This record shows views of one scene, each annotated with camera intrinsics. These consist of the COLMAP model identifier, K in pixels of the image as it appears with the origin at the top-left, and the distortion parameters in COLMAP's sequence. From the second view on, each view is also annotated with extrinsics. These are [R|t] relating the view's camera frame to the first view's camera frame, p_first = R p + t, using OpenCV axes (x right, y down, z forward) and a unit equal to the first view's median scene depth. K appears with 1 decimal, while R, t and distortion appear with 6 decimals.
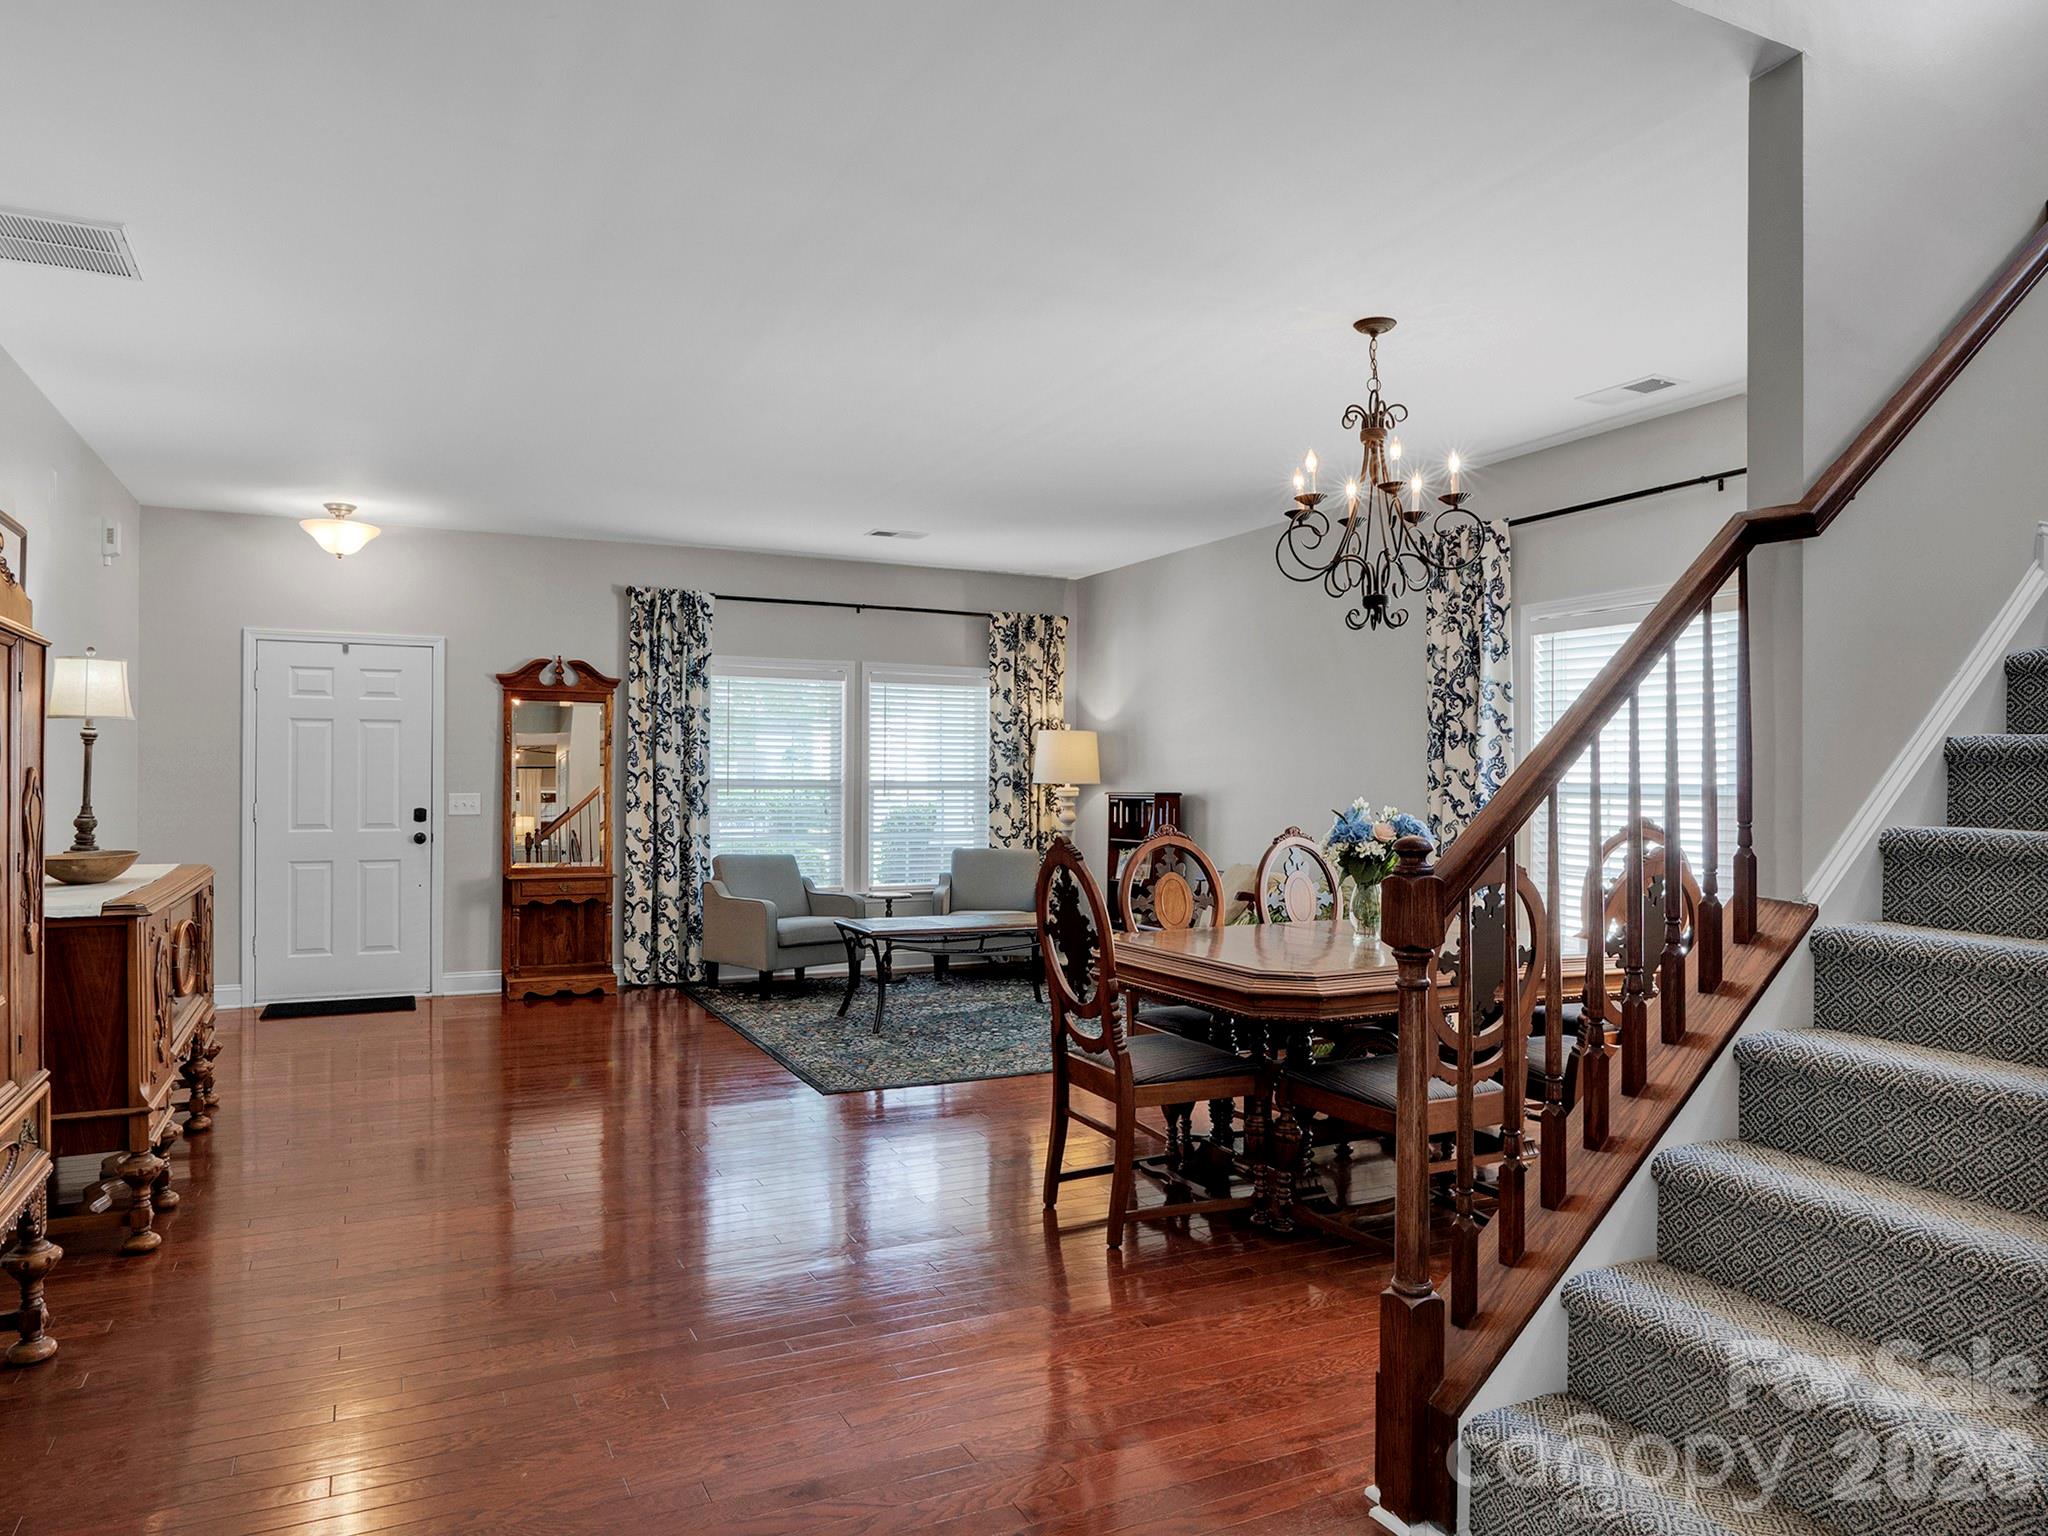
lens RADIAL K [[1319.3, 0, 1014.5], [0, 1319.3, 776.2], [0, 0, 1]] dist [-0.011504, -0.001353]
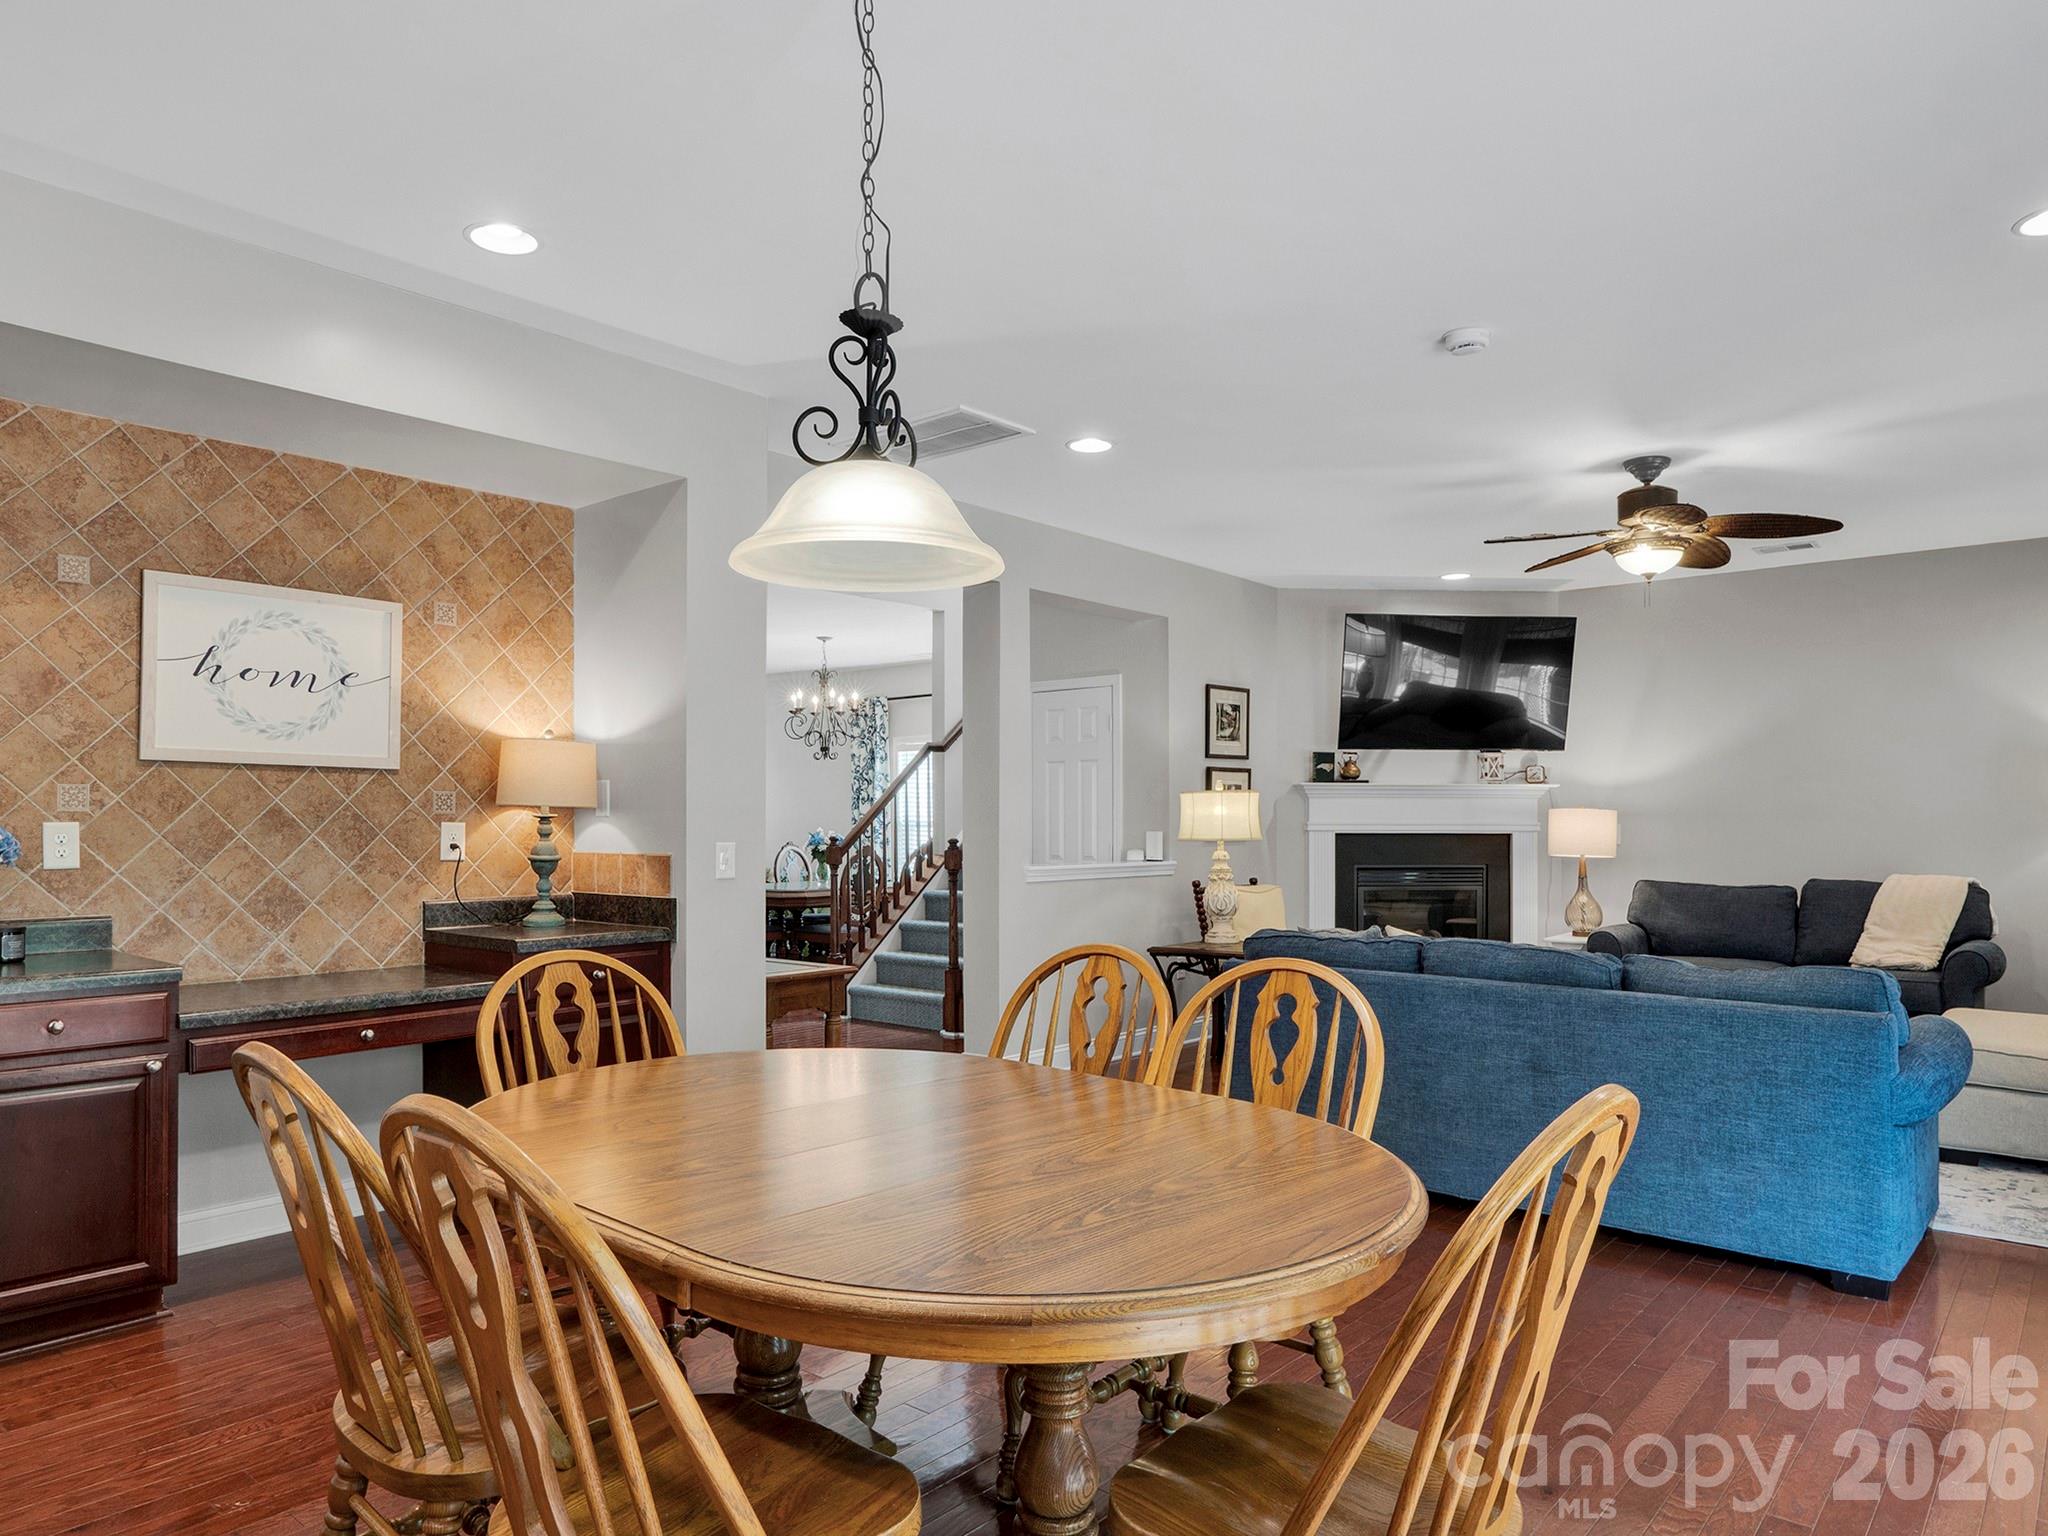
lens RADIAL K [[1319.3, 0, 1020.9], [0, 1319.3, 774.5], [0, 0, 1]] dist [-0.011504, -0.001353]
pose [[0.917702, 0.003639, 0.397253, -0.378975], [0.008602, 0.999542, -0.029029, -0.007766], [-0.397176, 0.030057, 0.917250, -1.441256]]
